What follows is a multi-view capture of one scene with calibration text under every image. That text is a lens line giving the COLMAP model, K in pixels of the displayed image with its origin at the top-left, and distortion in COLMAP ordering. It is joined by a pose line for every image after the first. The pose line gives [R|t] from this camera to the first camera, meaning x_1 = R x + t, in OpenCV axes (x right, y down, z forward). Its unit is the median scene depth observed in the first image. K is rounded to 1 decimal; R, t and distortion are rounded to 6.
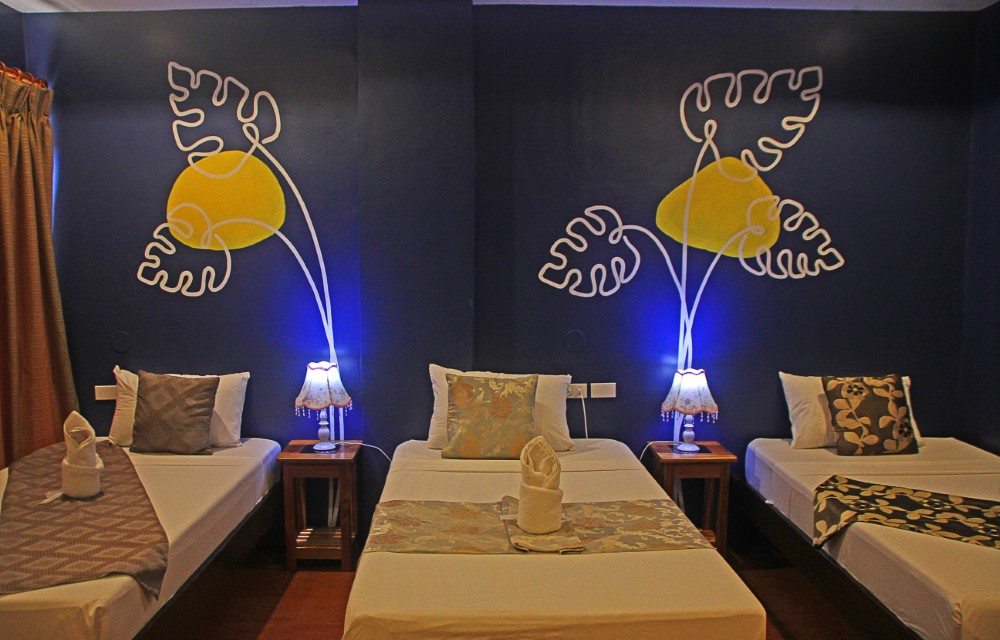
lens RADIAL K [[839.6, 0, 500.0], [0, 839.6, 321.0], [0, 0, 1]] dist [-0.152638, 0.127667]
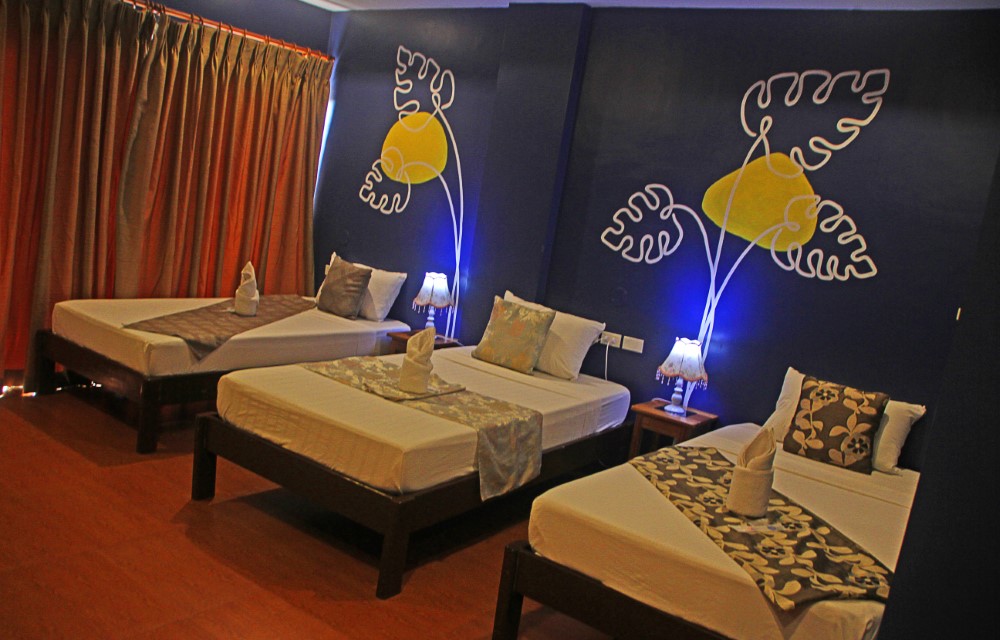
lens RADIAL K [[839.6, 0, 490.3], [0, 839.6, 326.3], [0, 0, 1]] dist [-0.152638, 0.127667]
pose [[0.791480, 0.213652, -0.572637, 0.630474], [-0.201066, 0.975781, 0.086160, -0.000768], [0.577176, 0.046944, 0.815269, -0.046601]]
